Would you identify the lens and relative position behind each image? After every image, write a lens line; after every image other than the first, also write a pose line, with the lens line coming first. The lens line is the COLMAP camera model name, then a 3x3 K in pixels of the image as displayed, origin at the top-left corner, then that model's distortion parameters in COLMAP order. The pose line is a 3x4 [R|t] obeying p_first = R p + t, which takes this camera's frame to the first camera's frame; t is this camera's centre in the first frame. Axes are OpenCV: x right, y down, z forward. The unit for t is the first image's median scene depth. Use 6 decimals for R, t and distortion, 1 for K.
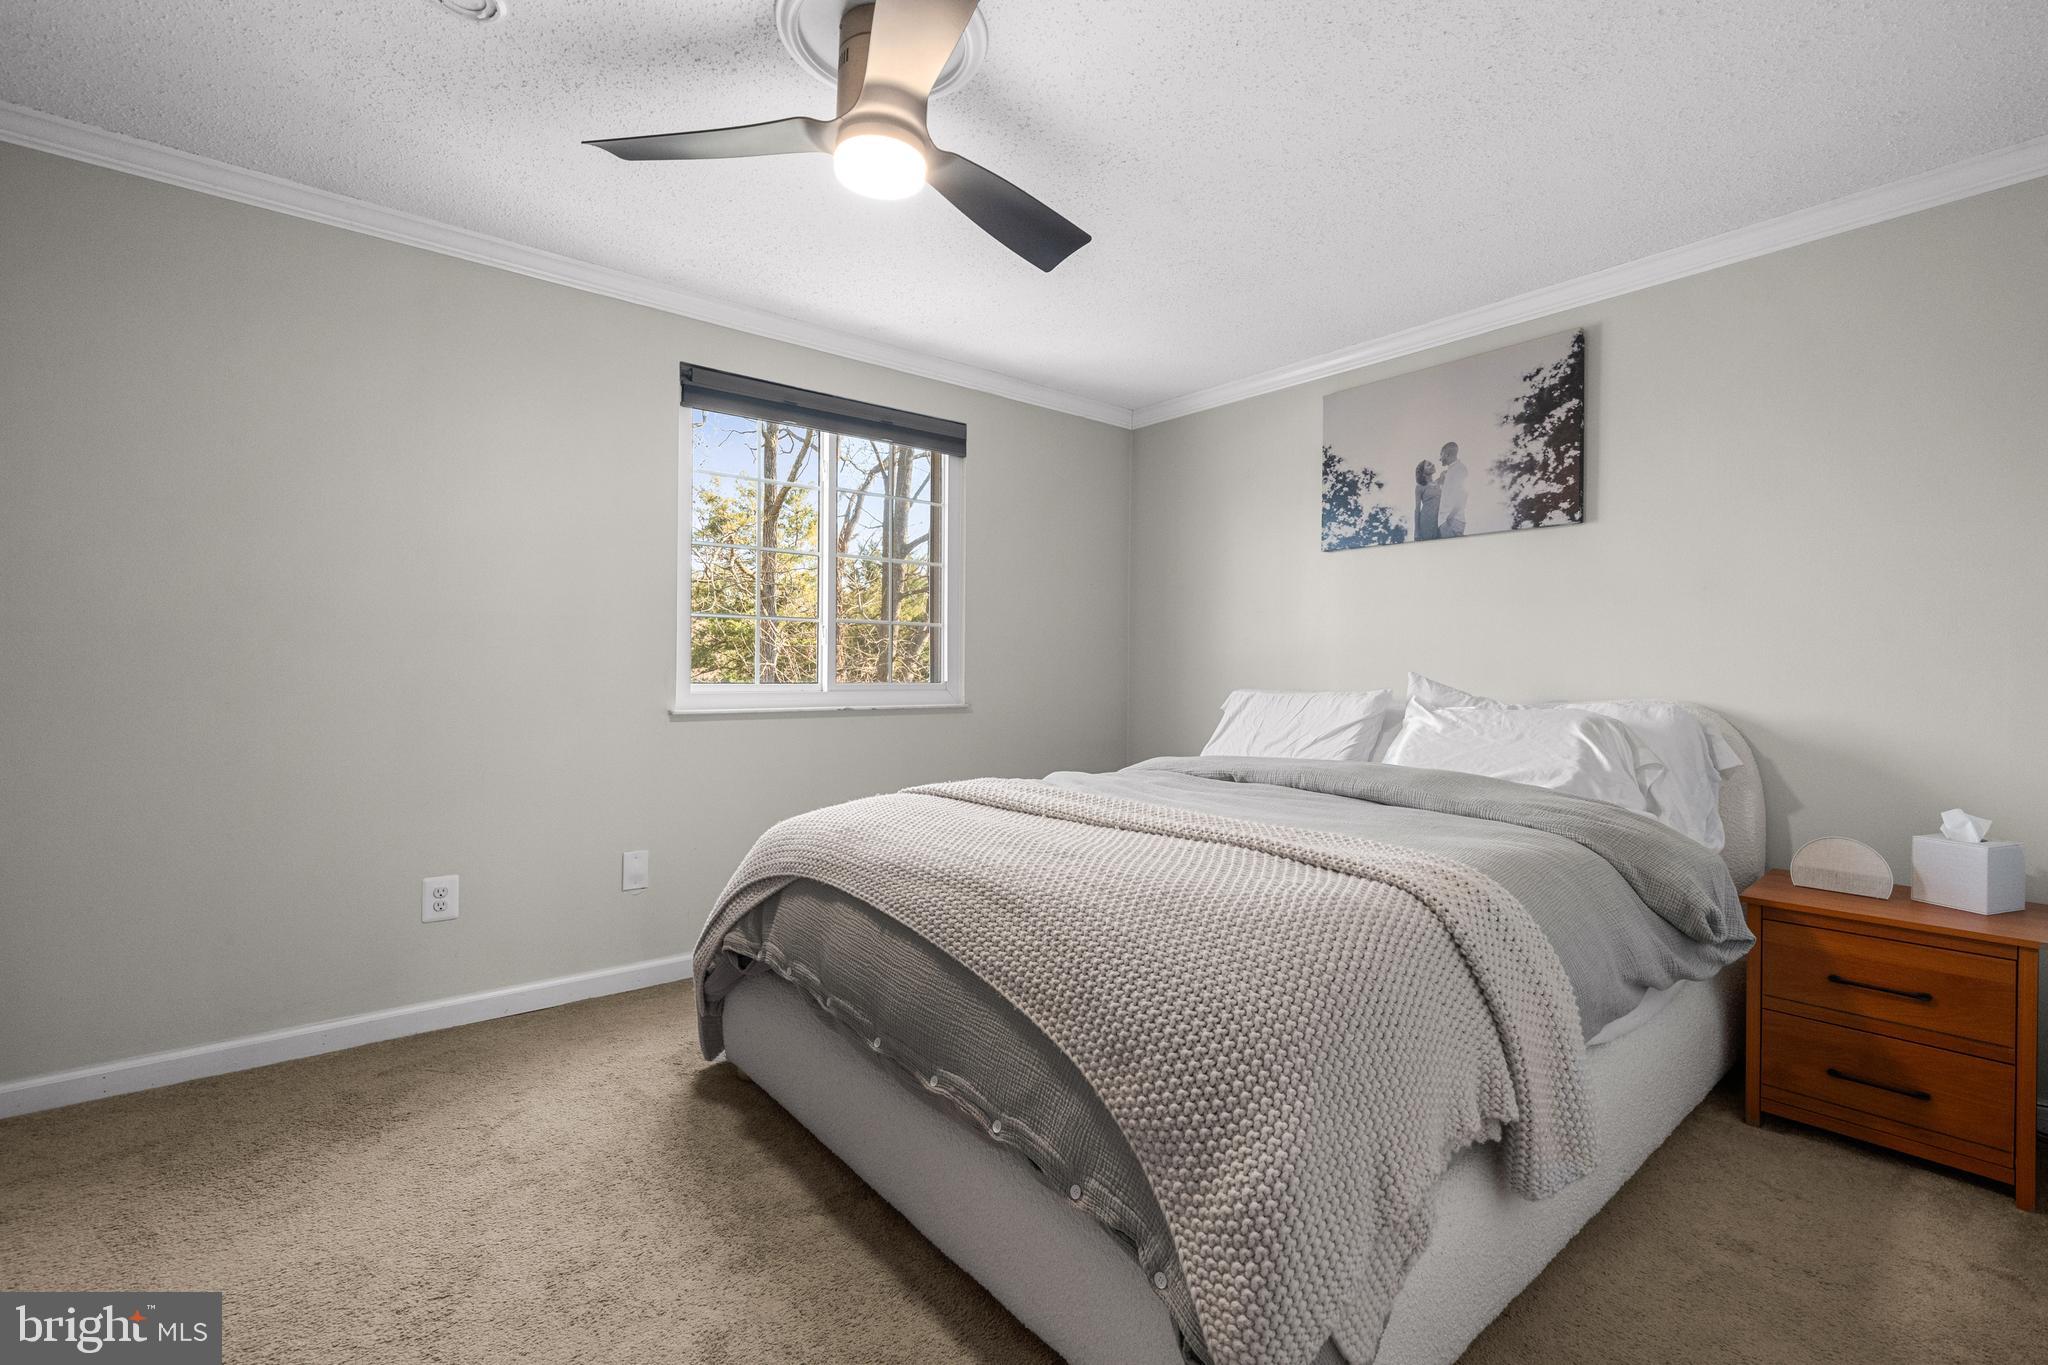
lens RADIAL K [[888.9, 0, 1015.2], [0, 888.9, 682.0], [0, 0, 1]] dist [-0.000622, -0.000121]
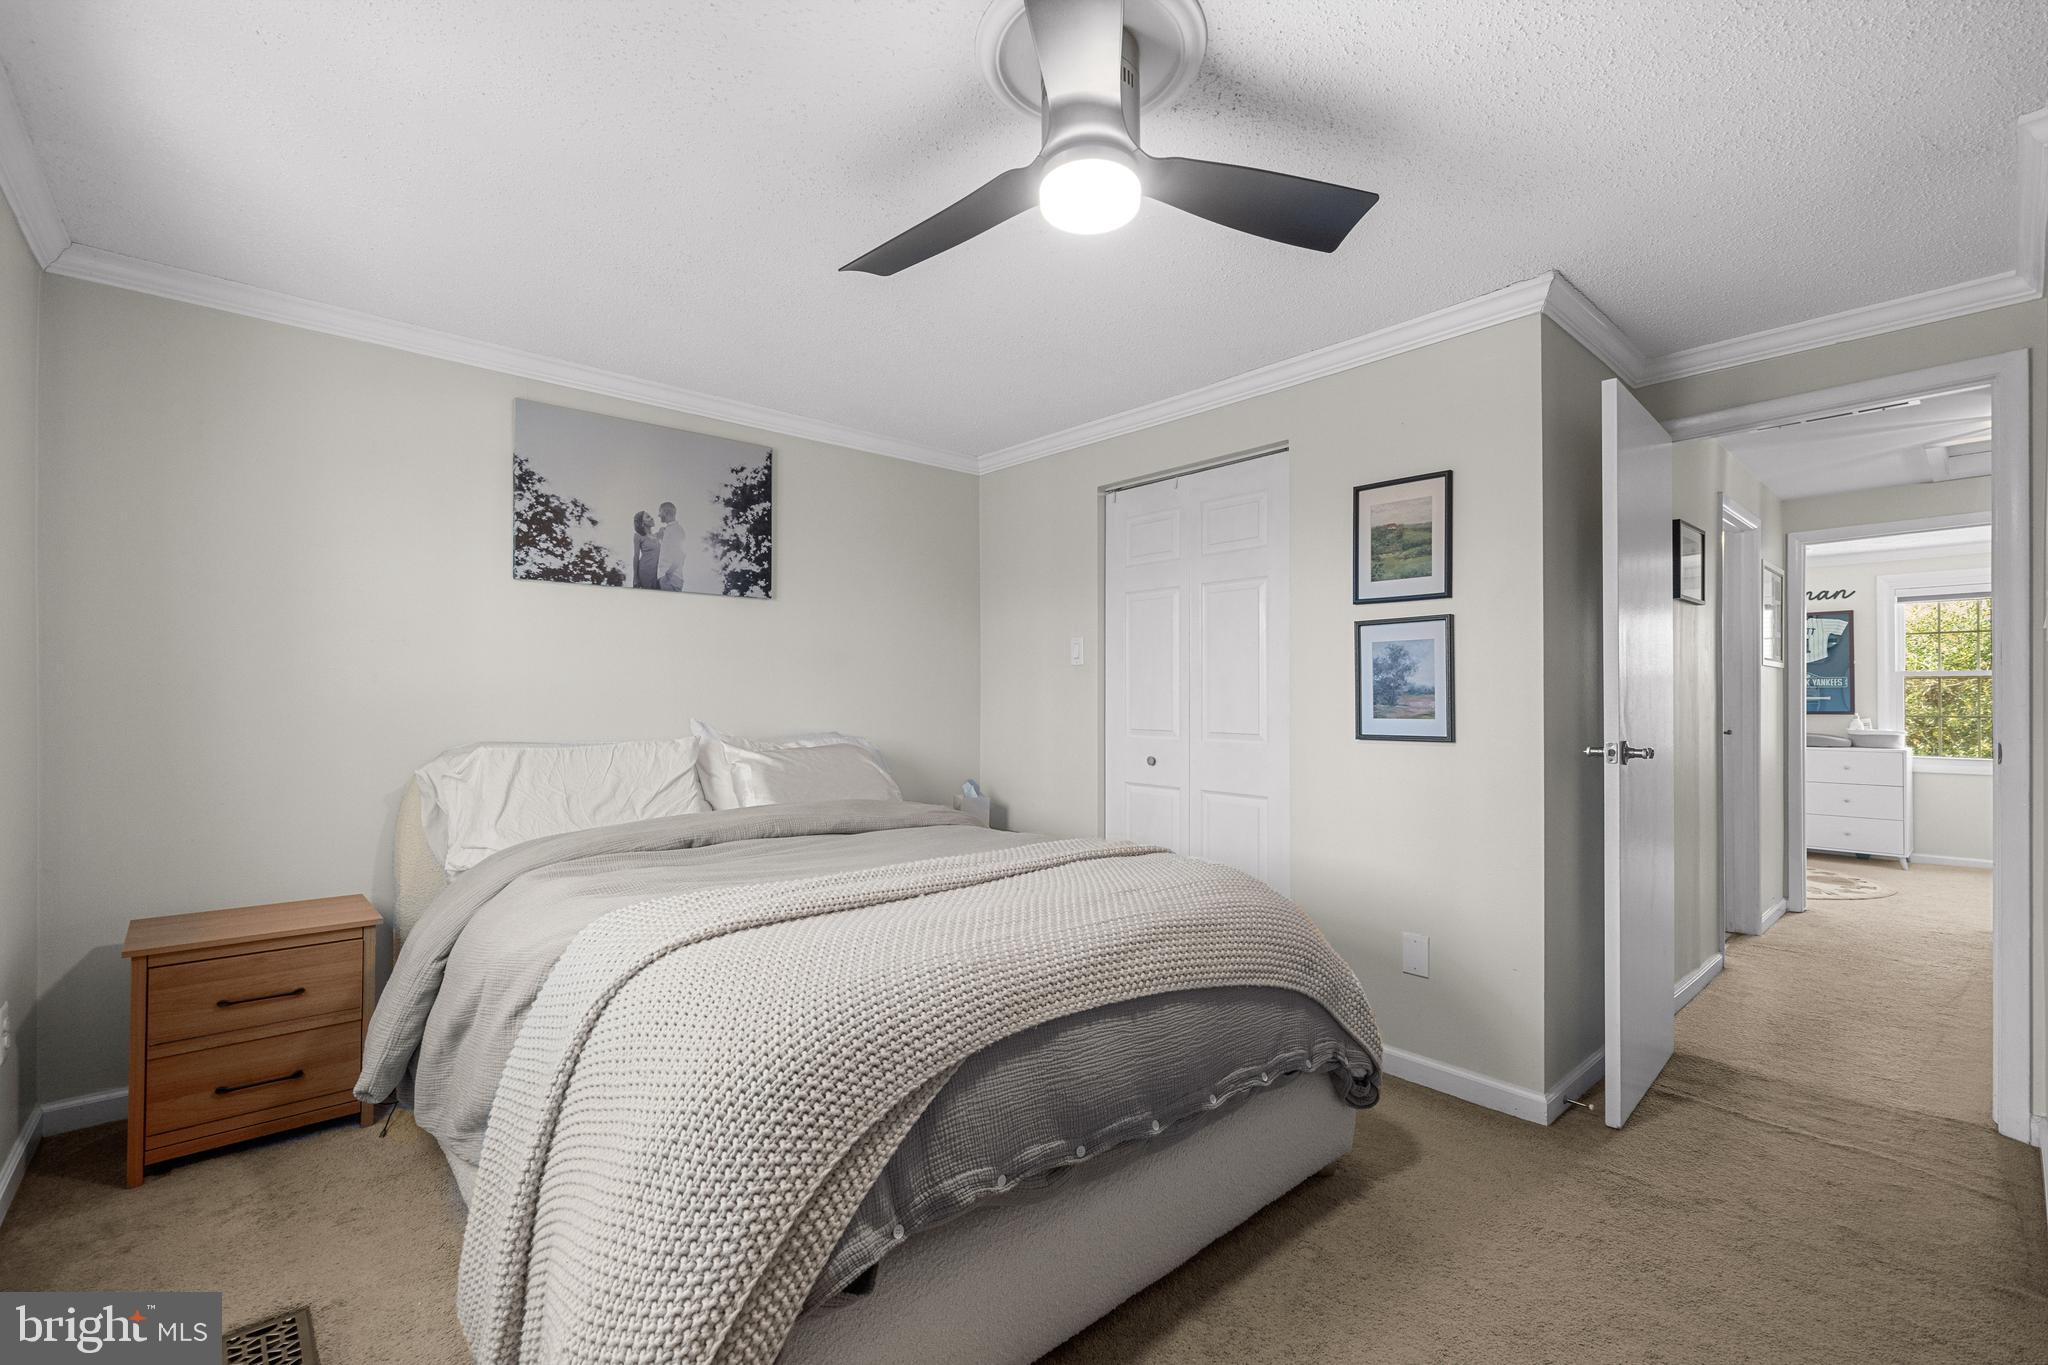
lens RADIAL K [[888.9, 0, 1015.2], [0, 888.9, 682.0], [0, 0, 1]] dist [-0.000622, -0.000121]
pose [[-0.039646, 0.004485, 0.999204, -0.614982], [0.004715, 0.999980, -0.004301, -0.047070], [-0.999203, 0.004541, -0.039667, 0.640328]]
